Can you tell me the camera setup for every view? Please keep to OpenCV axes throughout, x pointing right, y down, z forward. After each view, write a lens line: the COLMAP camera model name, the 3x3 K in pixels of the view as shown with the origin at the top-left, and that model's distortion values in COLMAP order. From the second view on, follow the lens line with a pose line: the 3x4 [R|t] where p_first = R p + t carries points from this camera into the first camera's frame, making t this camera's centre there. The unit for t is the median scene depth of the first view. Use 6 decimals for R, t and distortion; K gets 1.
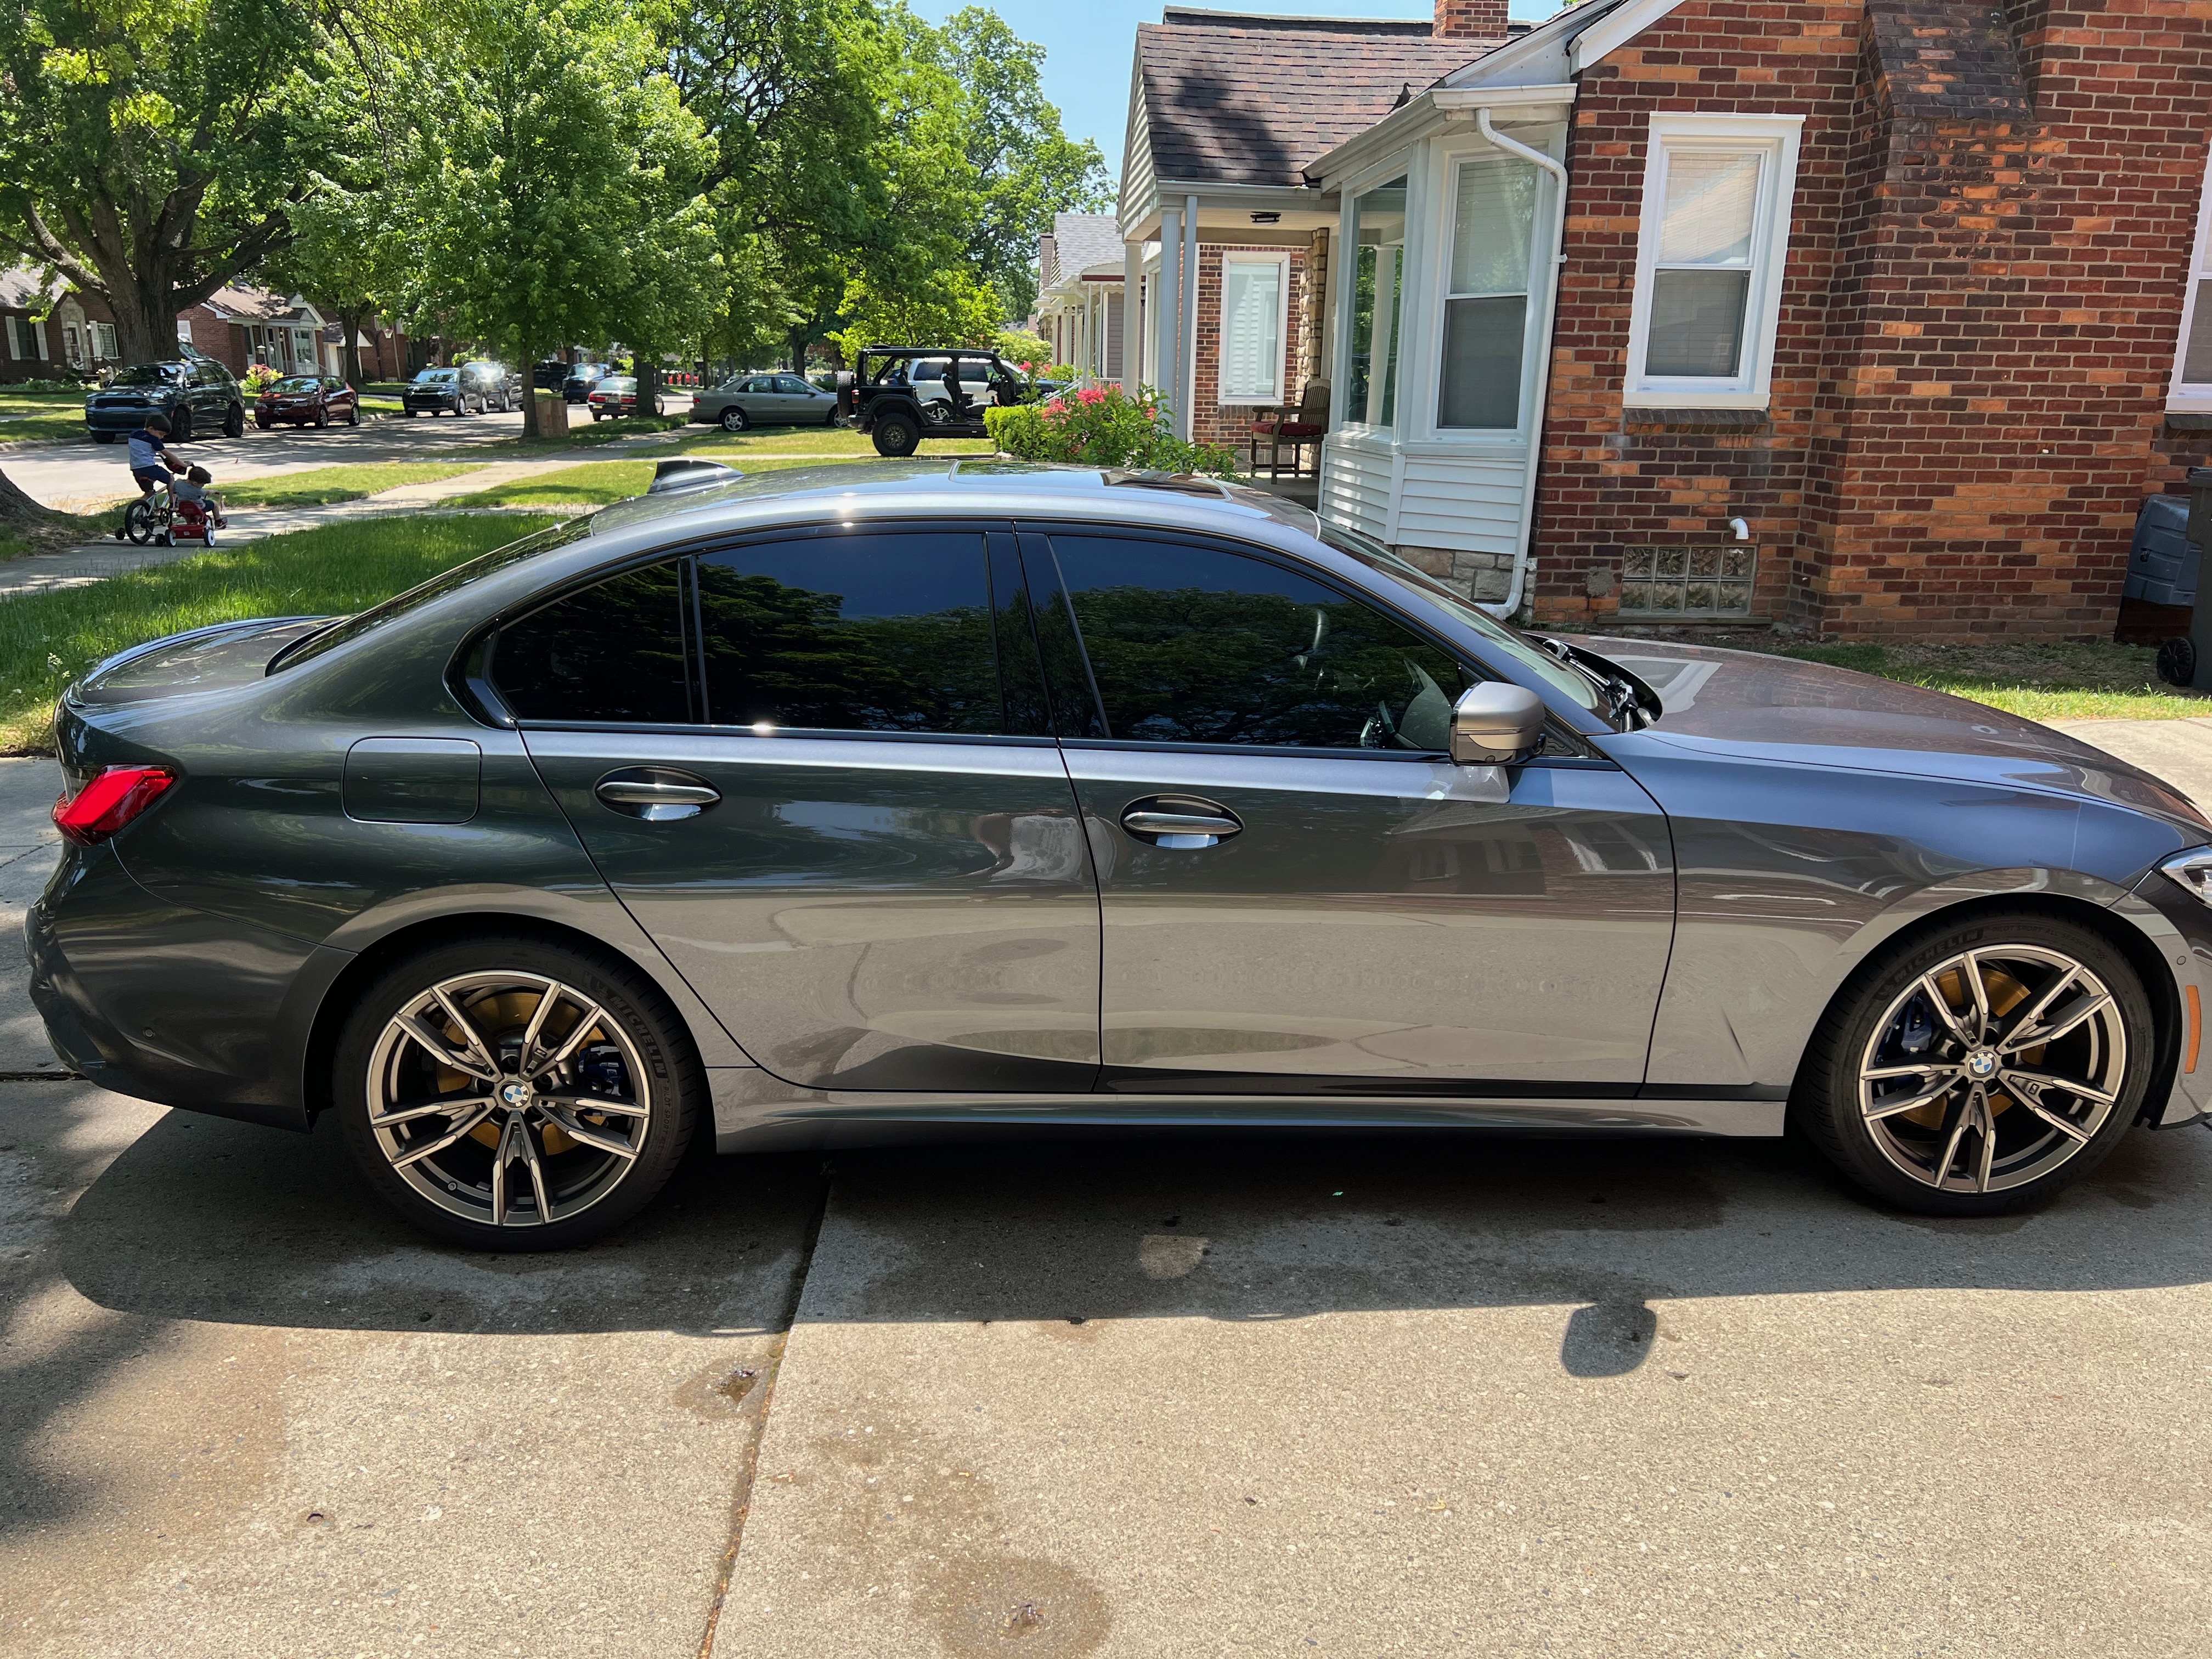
lens RADIAL K [[1641.0, 0, 1106.0], [0, 1641.0, 829.5], [0, 0, 1]] dist [0.075599, -0.096640]
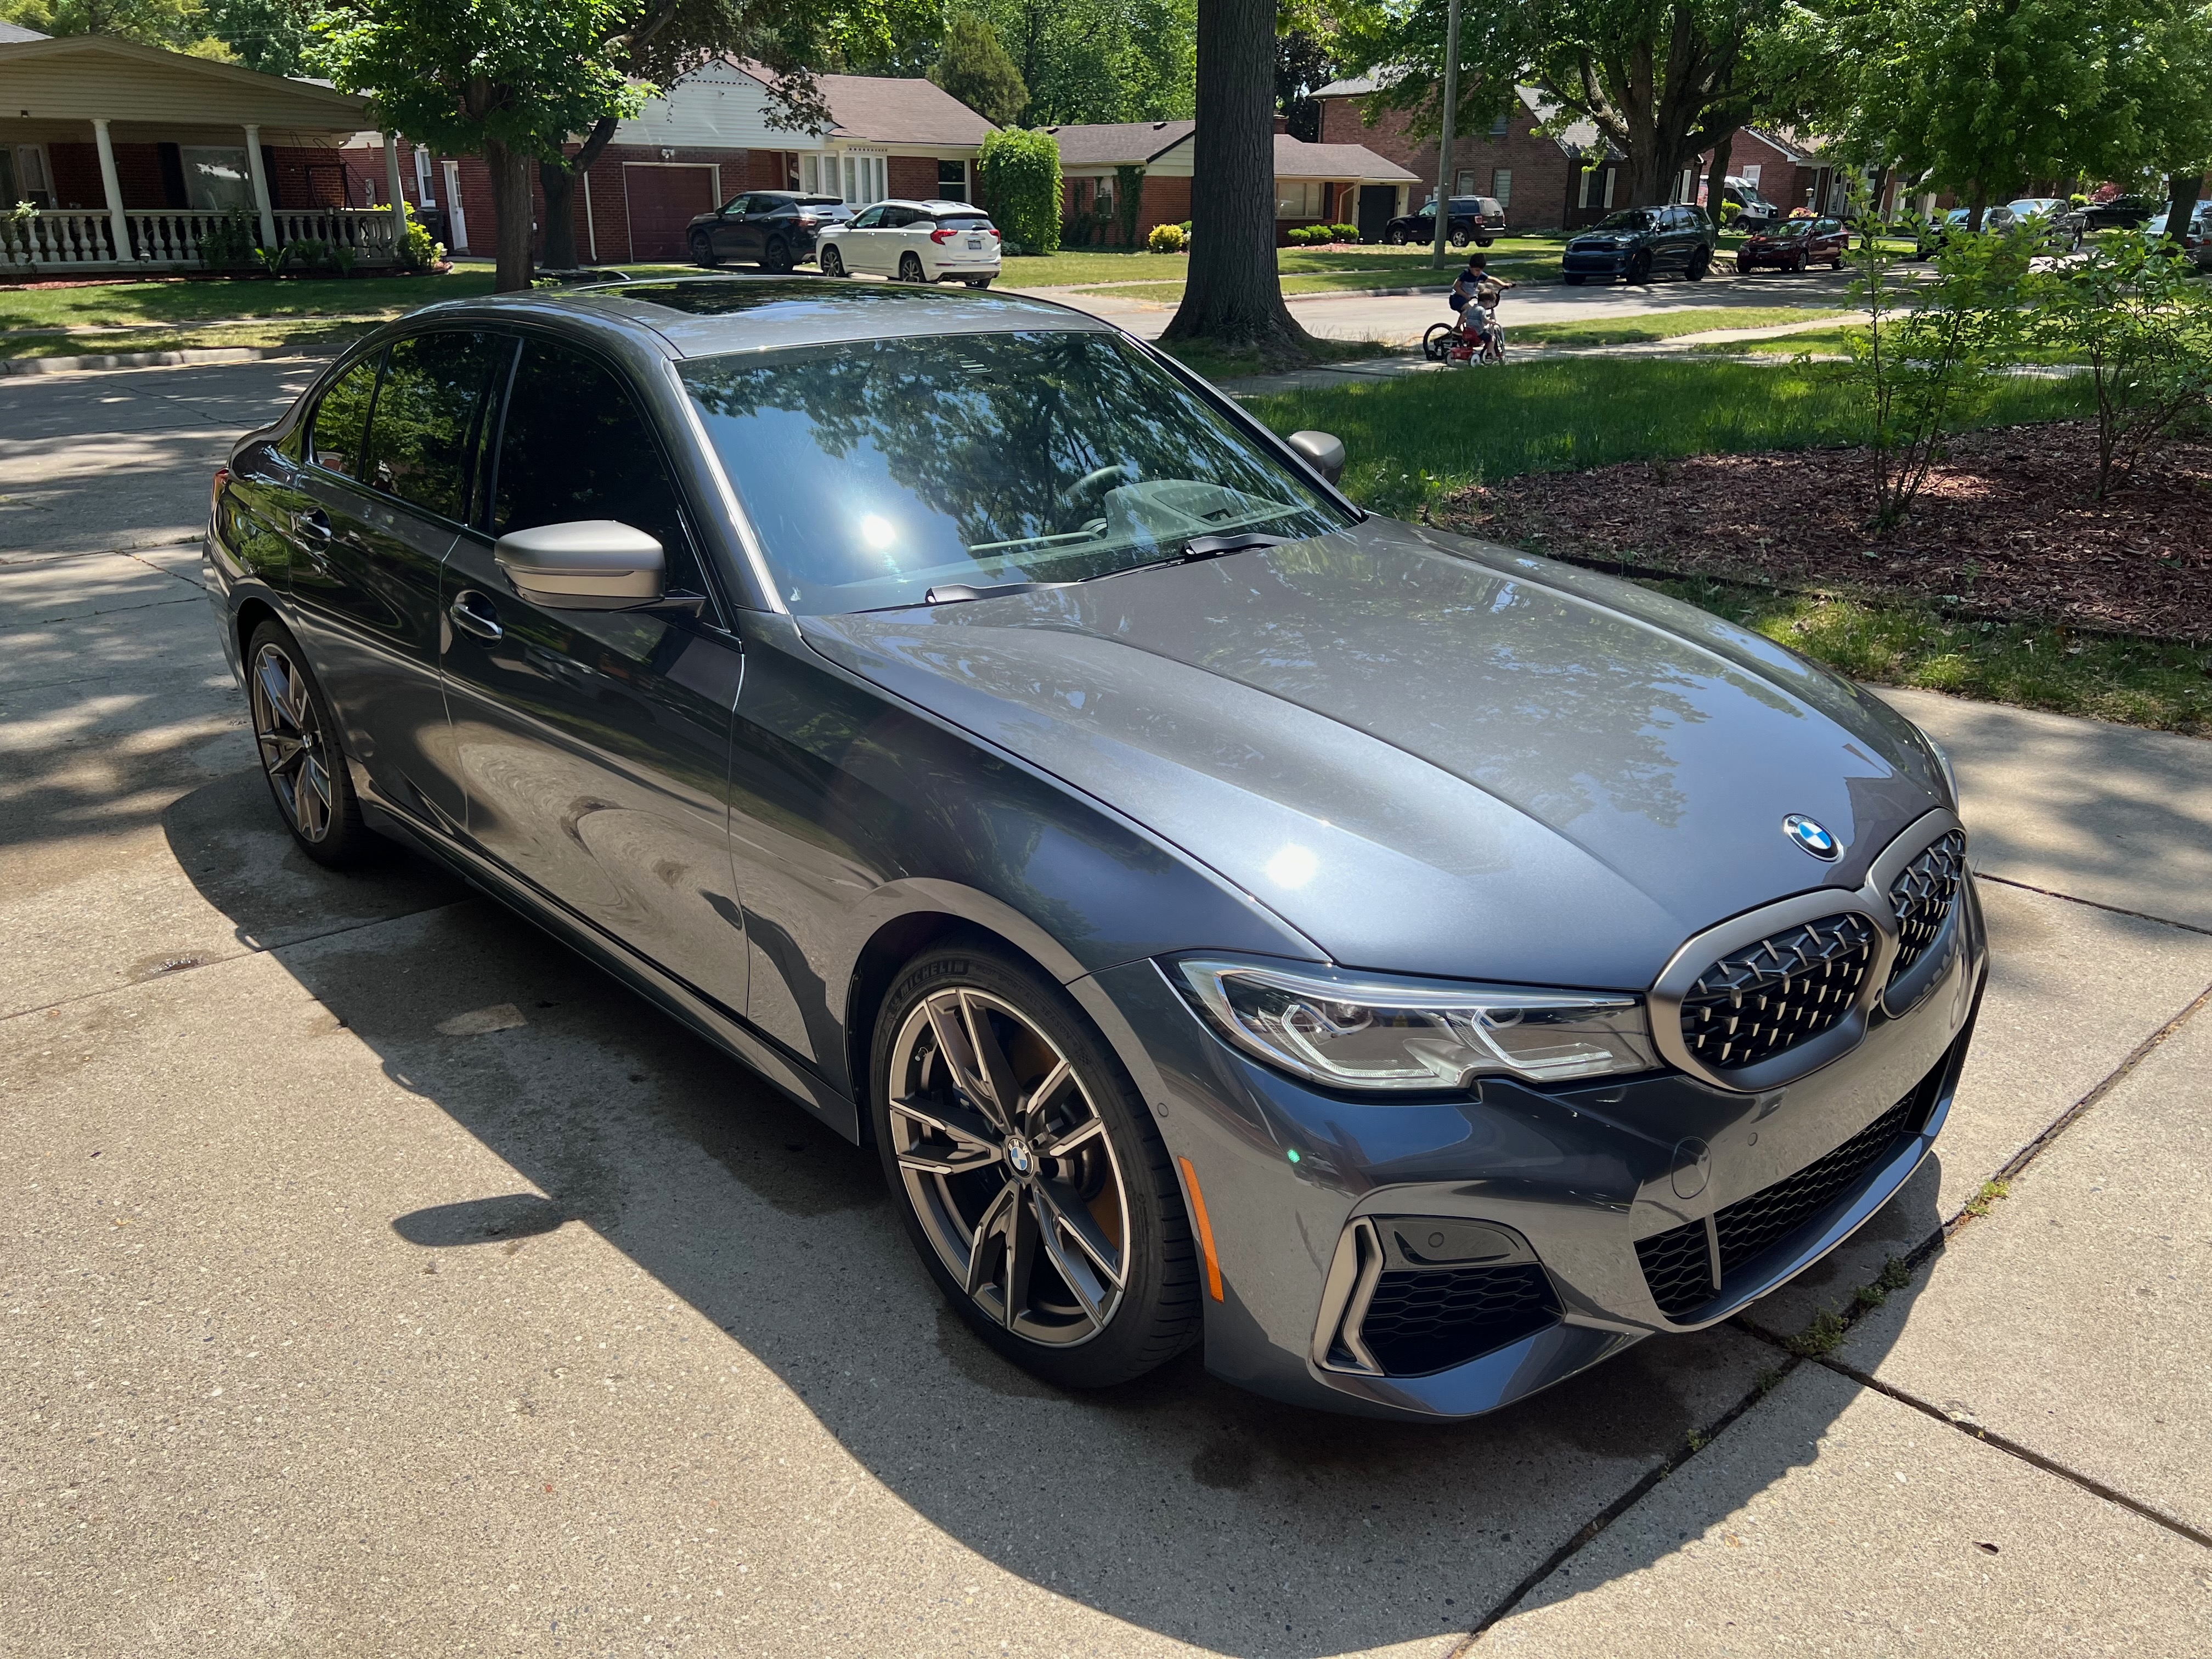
lens RADIAL K [[1641.0, 0, 1106.0], [0, 1641.0, 829.5], [0, 0, 1]] dist [0.075599, -0.096640]
pose [[0.645541, 0.254889, -0.719936, 1.055344], [-0.192755, 0.966522, 0.169354, -0.128330], [0.739001, 0.029446, 0.673061, 0.558889]]
